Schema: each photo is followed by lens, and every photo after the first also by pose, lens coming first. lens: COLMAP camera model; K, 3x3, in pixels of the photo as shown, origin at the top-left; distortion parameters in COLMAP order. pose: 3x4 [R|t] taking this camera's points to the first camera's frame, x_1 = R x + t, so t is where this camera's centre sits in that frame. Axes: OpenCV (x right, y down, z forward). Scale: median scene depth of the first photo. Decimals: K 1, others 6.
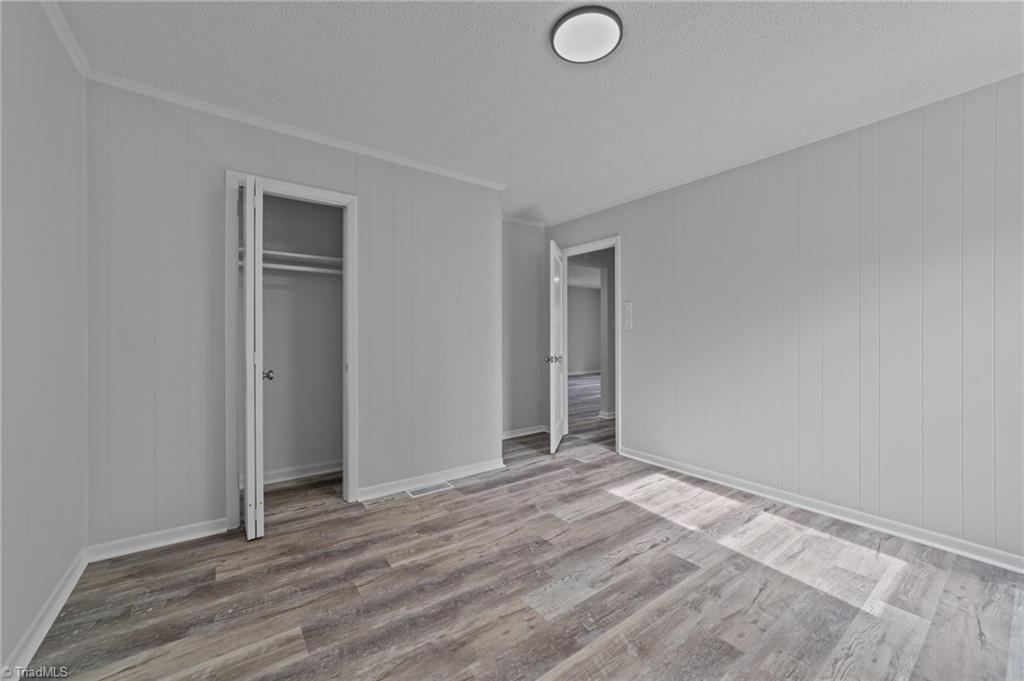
lens RADIAL K [[393.4, 0, 512.0], [0, 393.4, 336.8], [0, 0, 1]] dist [-0.016274, 0.008174]
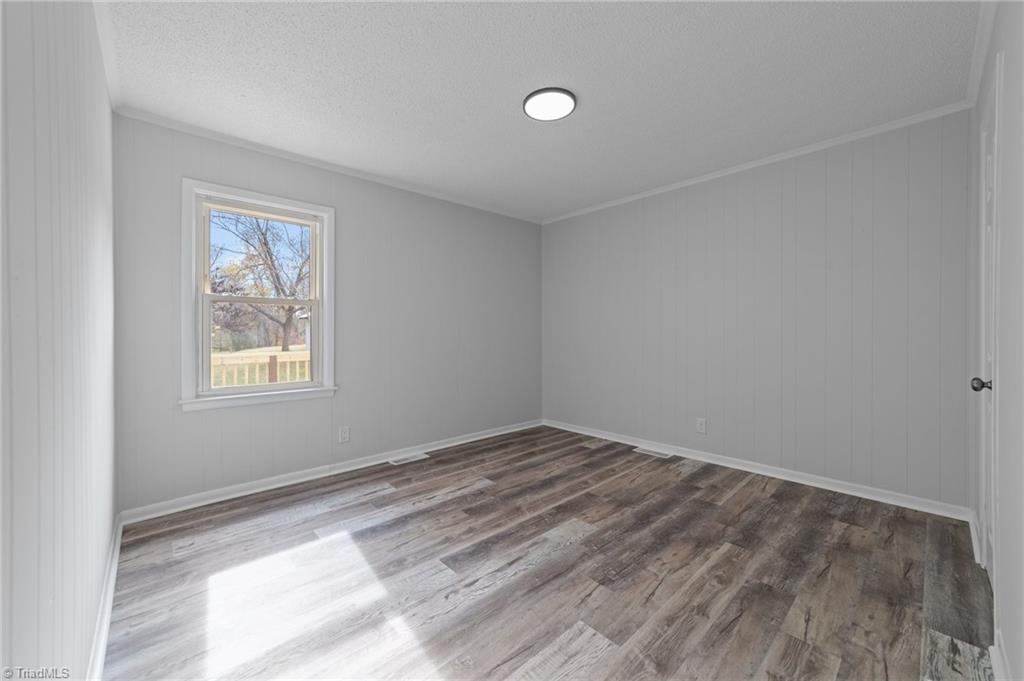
lens RADIAL K [[393.4, 0, 512.0], [0, 393.4, 336.8], [0, 0, 1]] dist [-0.016274, 0.008174]
pose [[-0.994071, 0.005518, -0.108590, 0.392158], [0.003570, 0.999829, 0.018124, -0.003273], [0.108672, 0.017629, -0.993921, 1.959071]]
